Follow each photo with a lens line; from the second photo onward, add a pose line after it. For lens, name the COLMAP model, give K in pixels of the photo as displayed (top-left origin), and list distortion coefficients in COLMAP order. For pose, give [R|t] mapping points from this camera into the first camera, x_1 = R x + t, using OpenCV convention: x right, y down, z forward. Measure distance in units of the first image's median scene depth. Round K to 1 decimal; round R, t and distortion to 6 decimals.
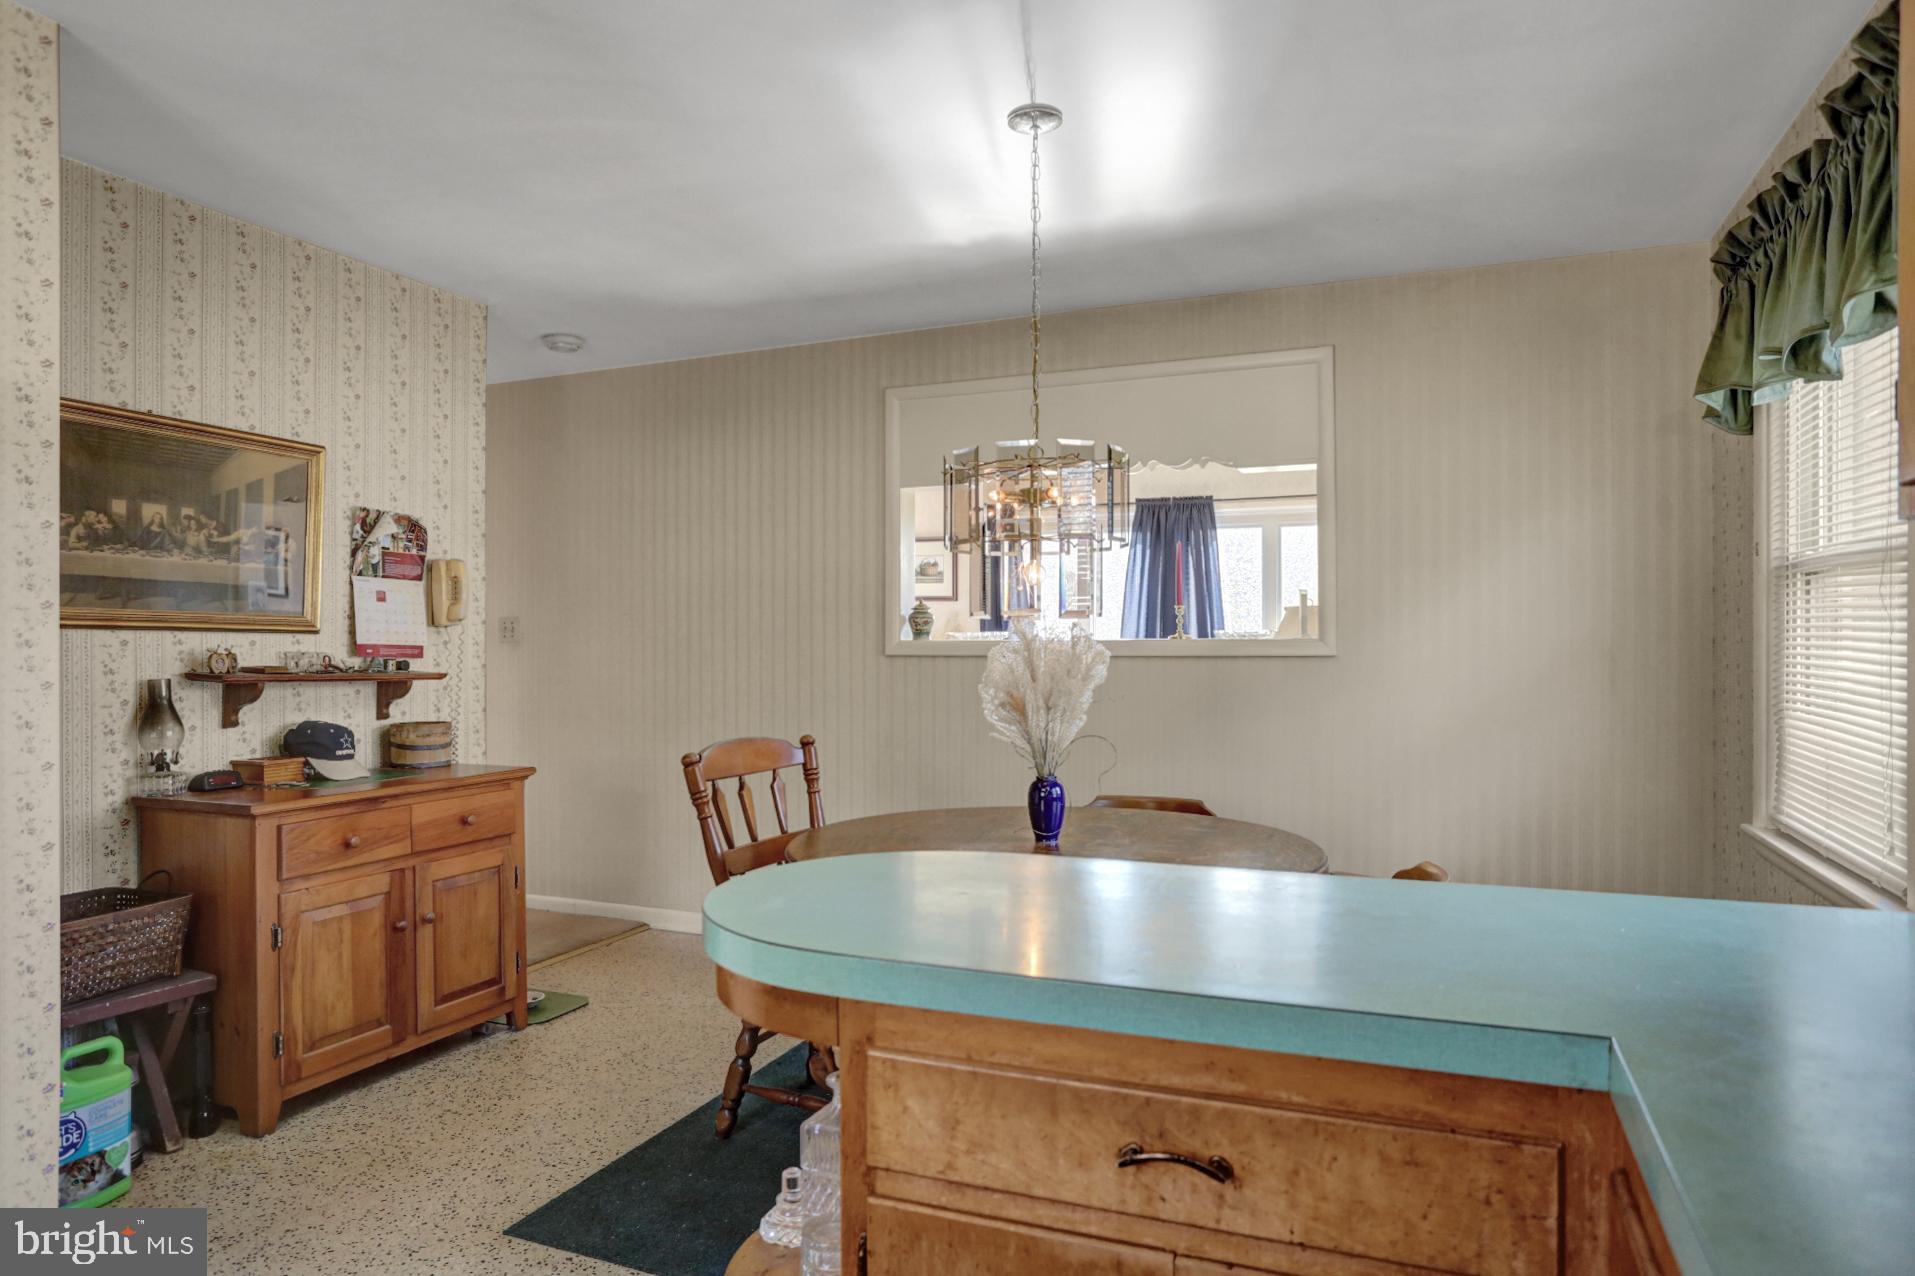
lens RADIAL K [[1183.0, 0, 967.1], [0, 1183.0, 639.5], [0, 0, 1]] dist [-0.040923, -0.000725]
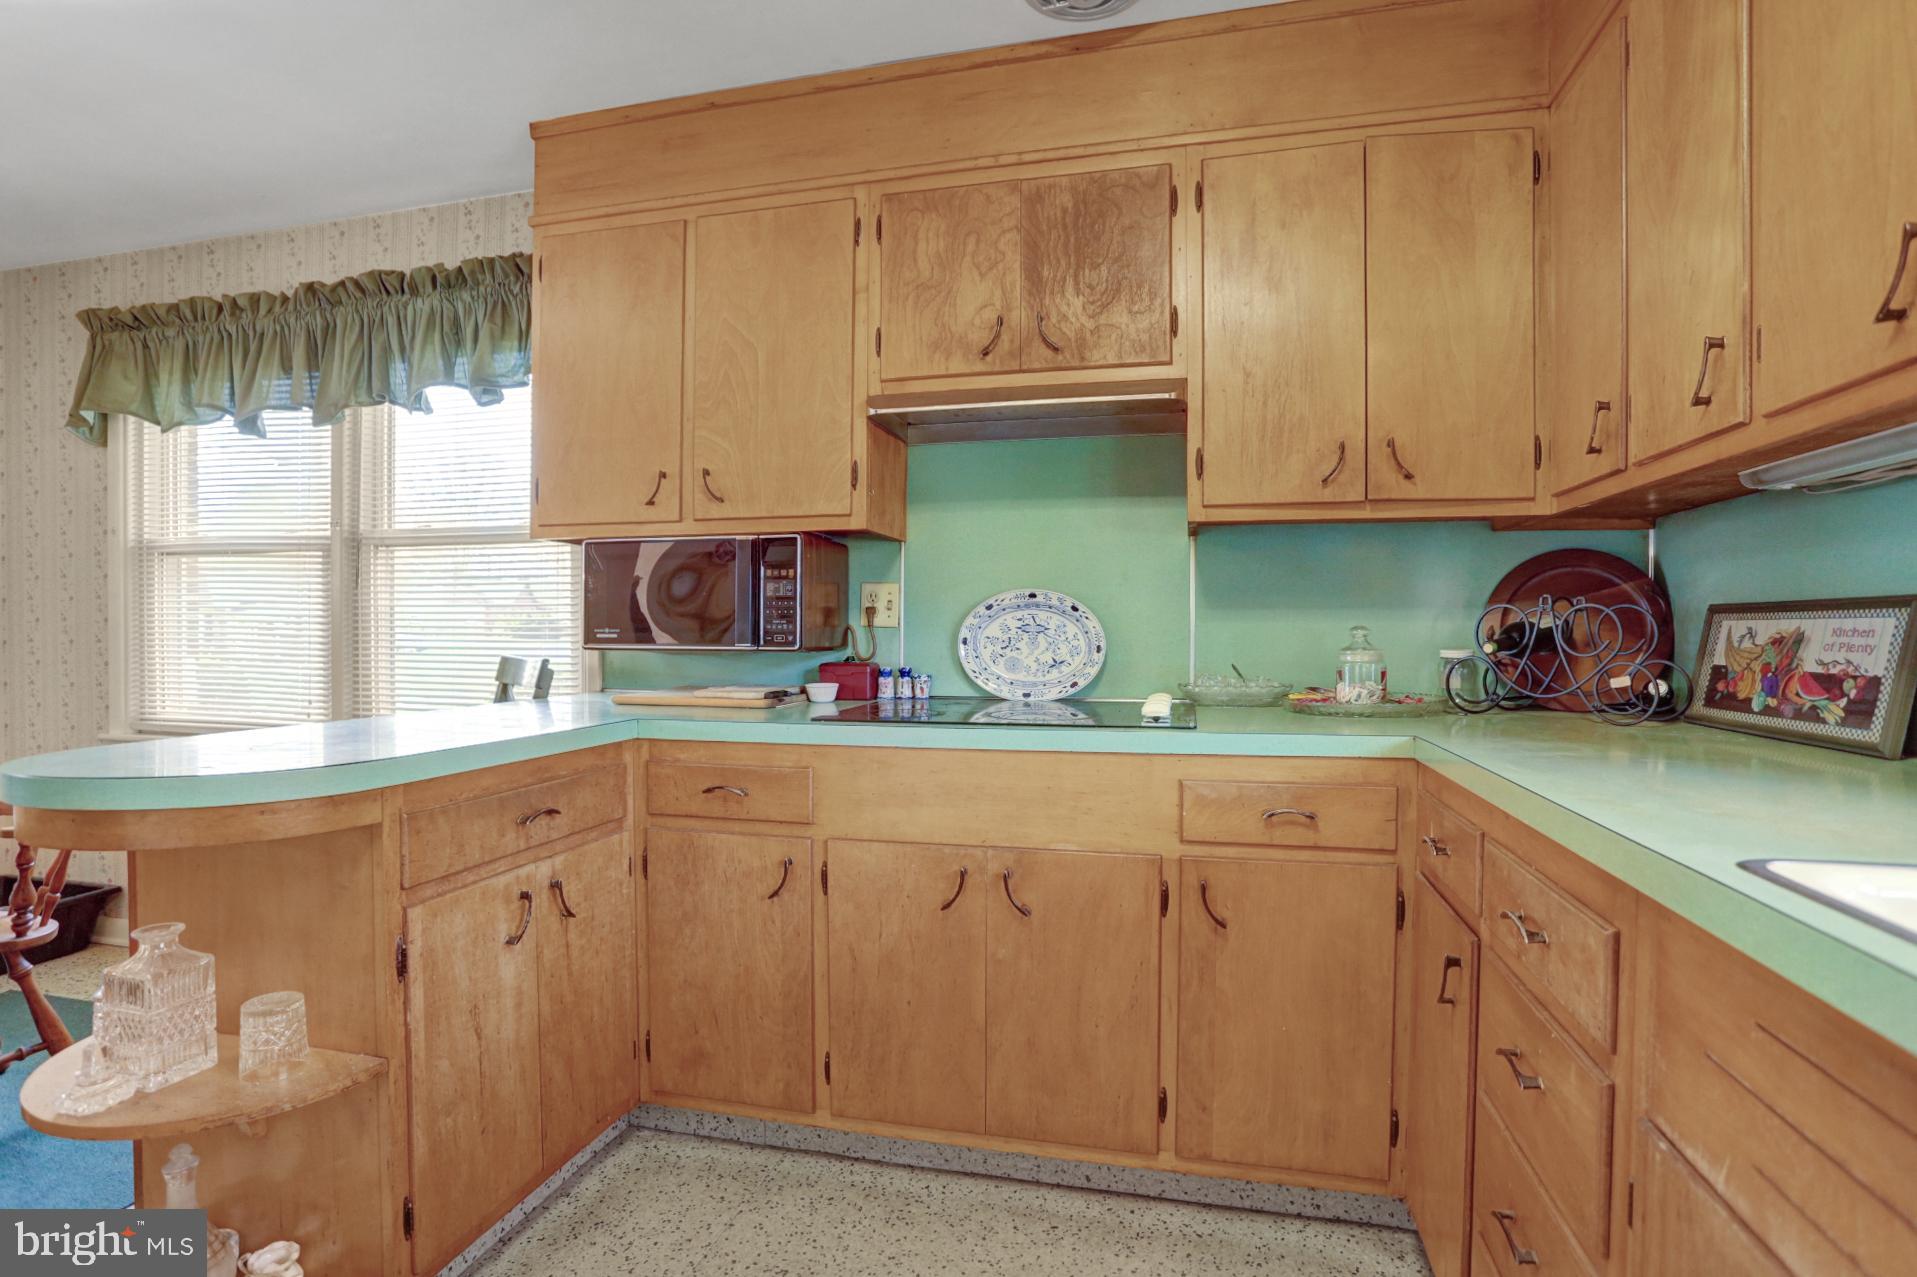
lens RADIAL K [[936.9, 0, 963.0], [0, 936.9, 645.9], [0, 0, 1]] dist [-0.069150, 0.029093]
pose [[-0.153989, -0.016269, 0.987939, -0.477910], [-0.001539, 0.999867, 0.016225, 0.034232], [-0.988071, 0.000978, -0.153994, 0.151445]]
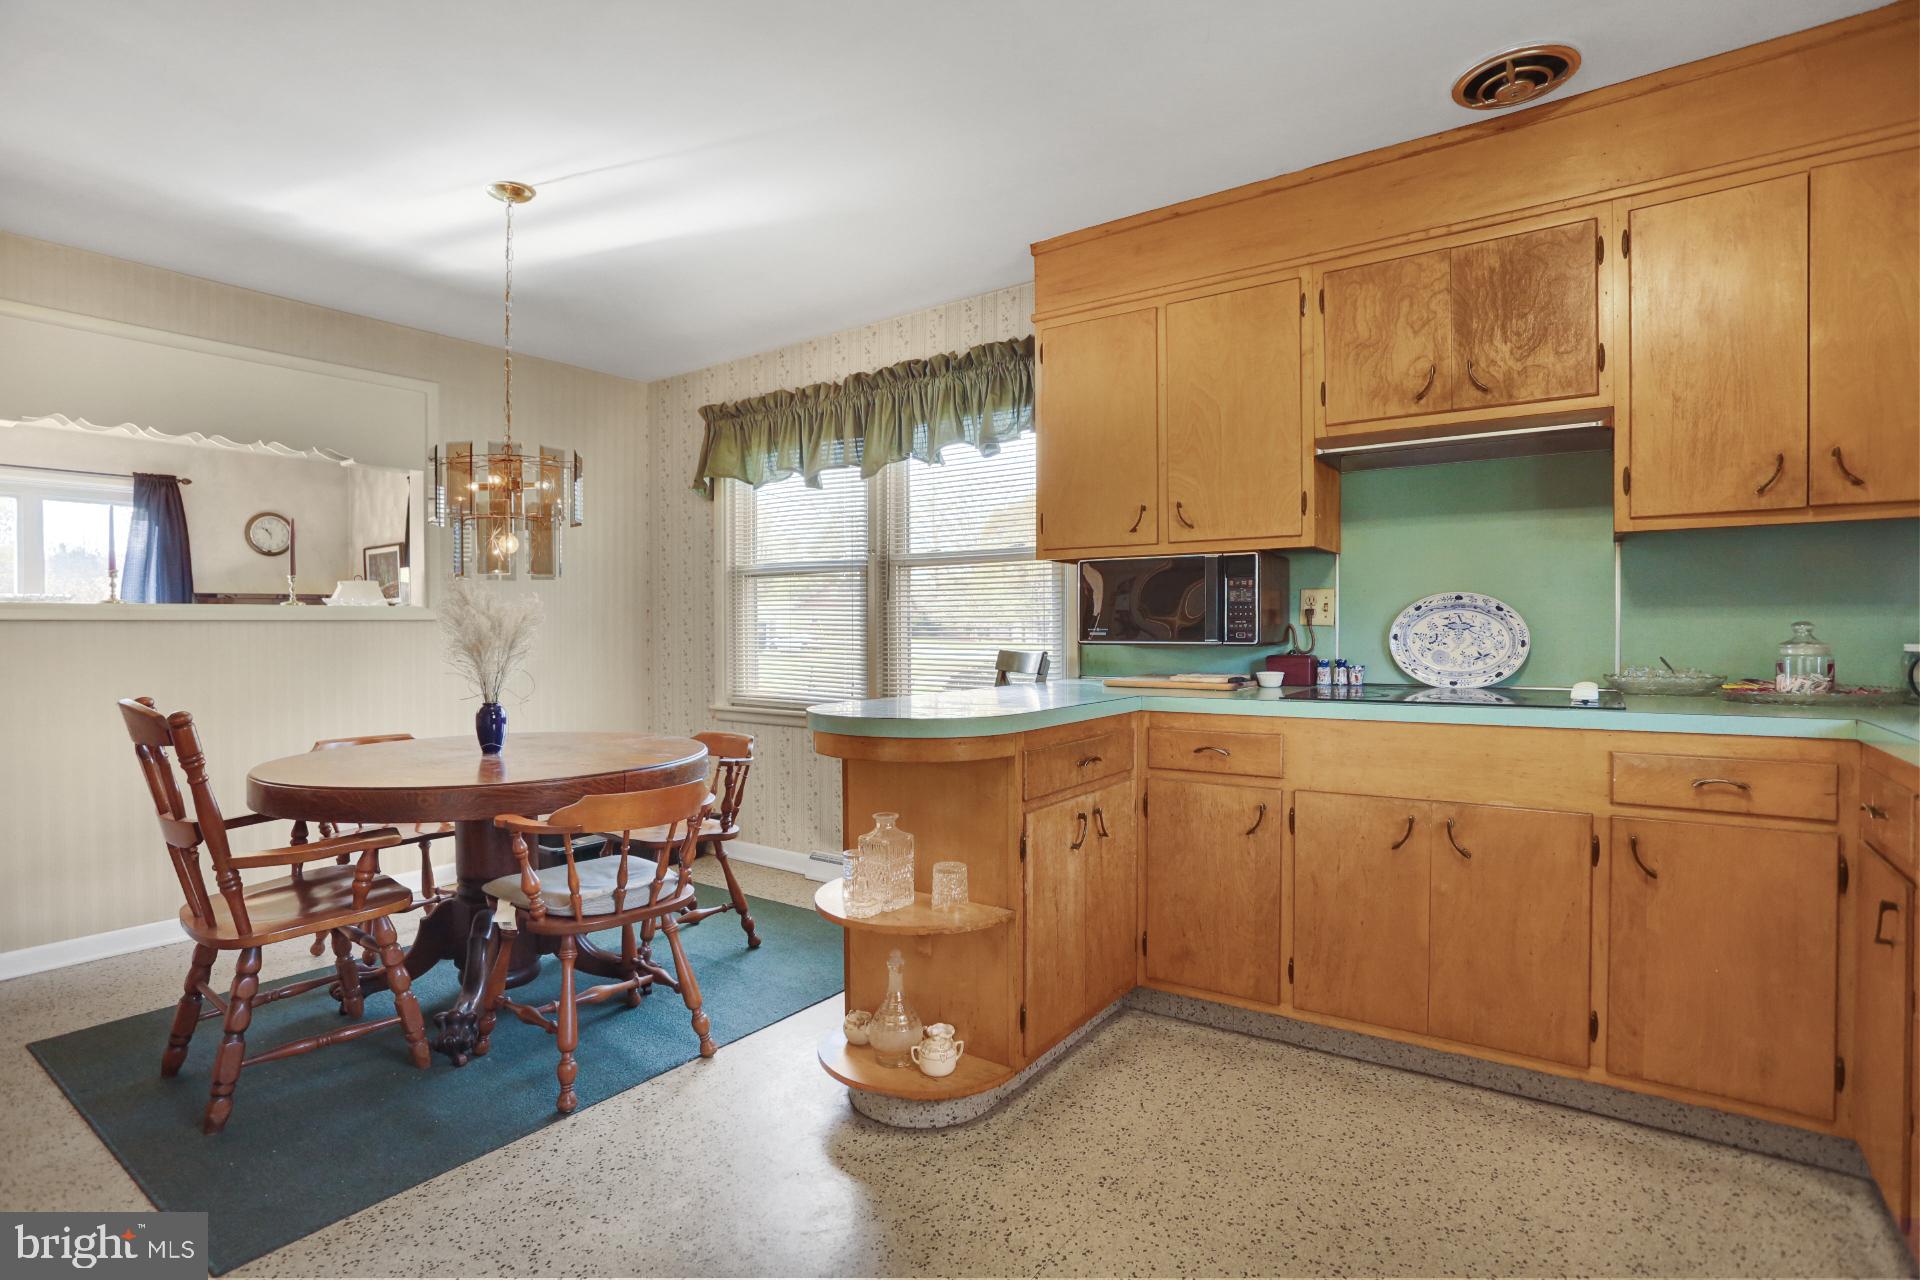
lens RADIAL K [[938.4, 0, 954.8], [0, 938.4, 642.0], [0, 0, 1]] dist [-0.069150, 0.029093]
pose [[0.219969, -0.013870, 0.975408, -0.672873], [0.004913, 0.999902, 0.013110, 0.033759], [-0.975494, 0.001909, 0.220016, 0.244944]]
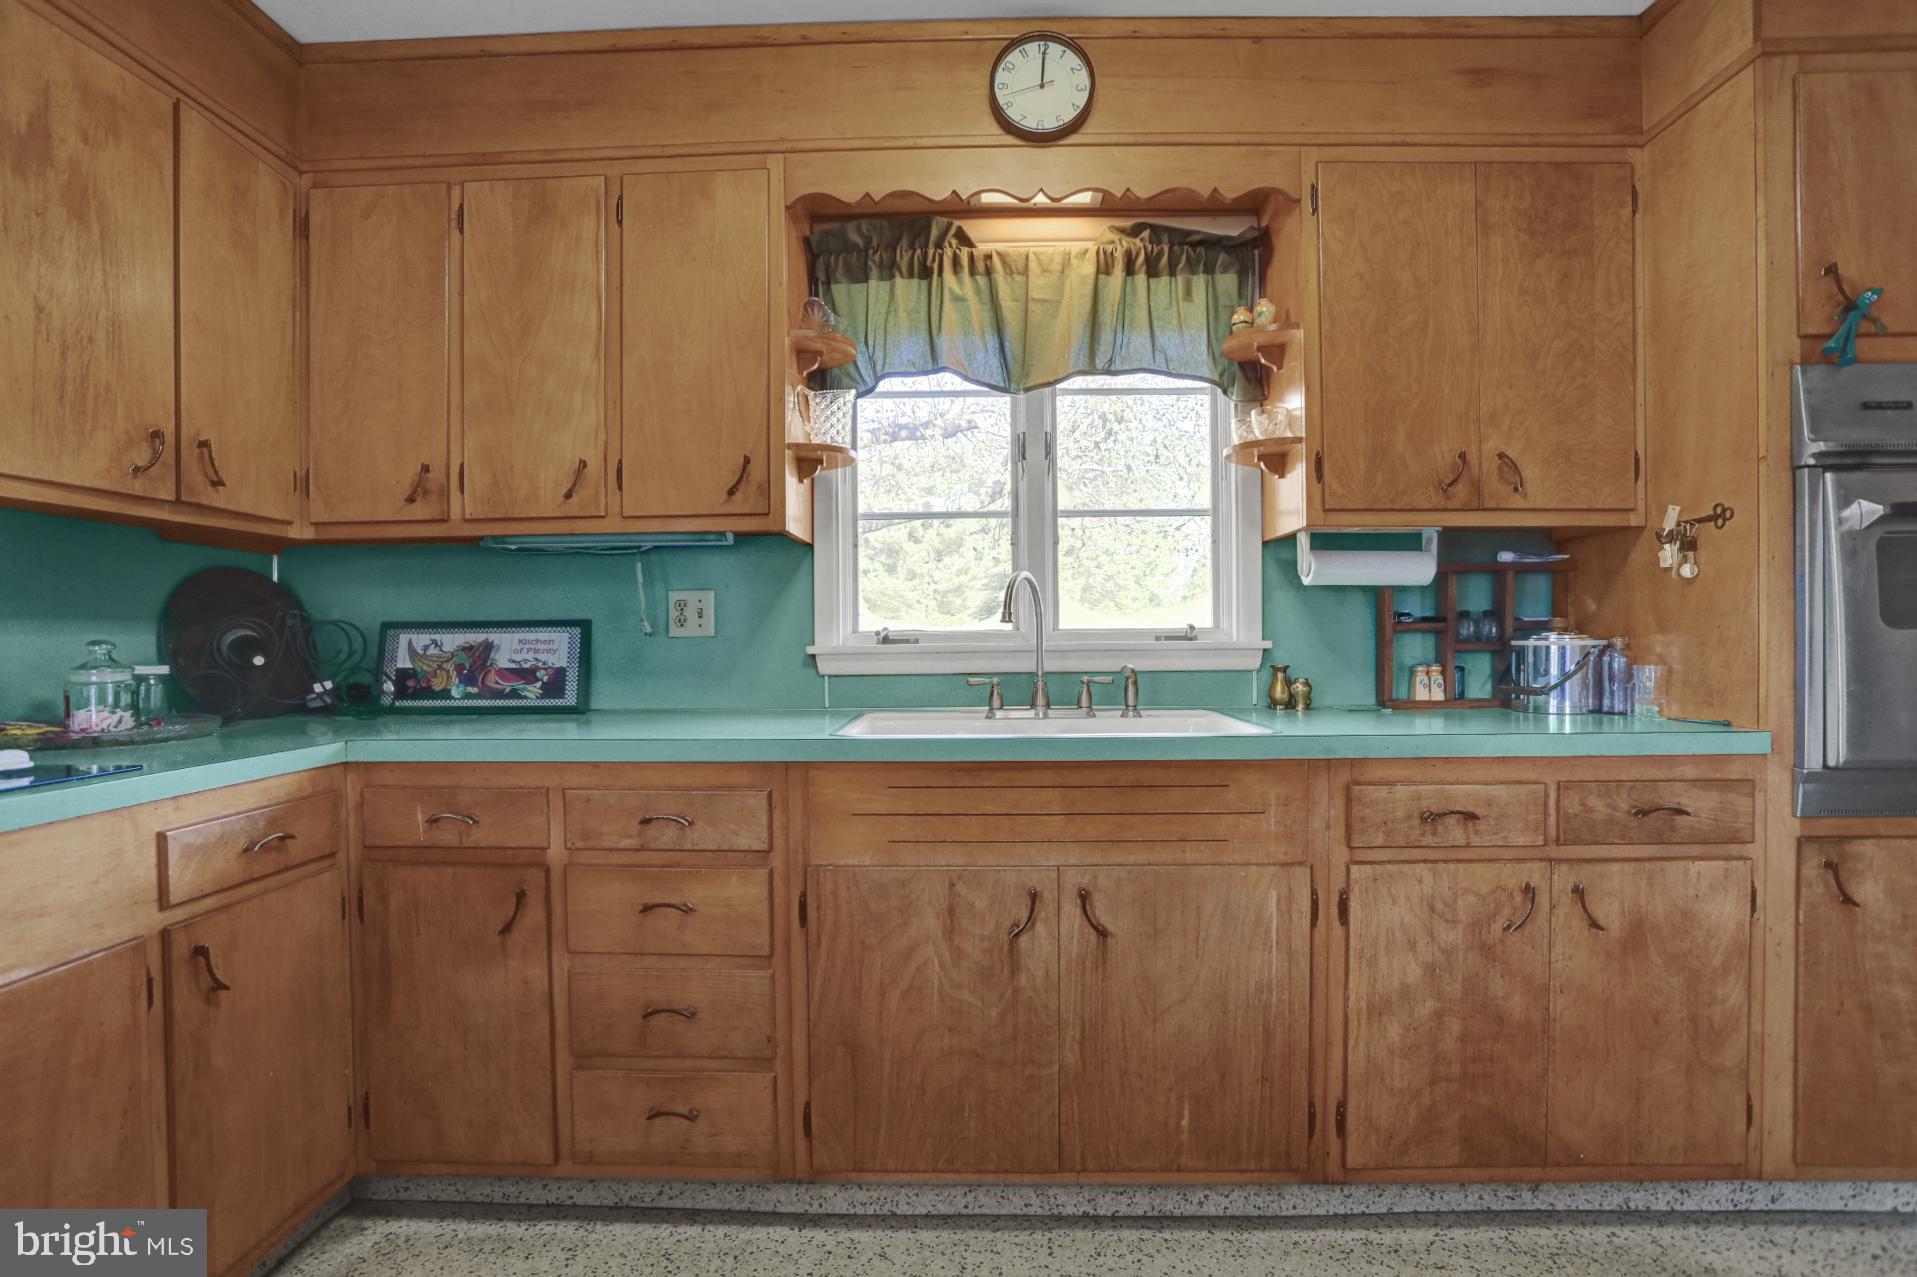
lens RADIAL K [[936.9, 0, 960.8], [0, 936.9, 651.8], [0, 0, 1]] dist [-0.069150, 0.029093]
pose [[-0.933638, 0.015587, -0.357880, -0.173244], [0.010963, 0.999828, 0.014947, 0.035059], [0.358051, 0.010032, -0.933648, 0.453145]]
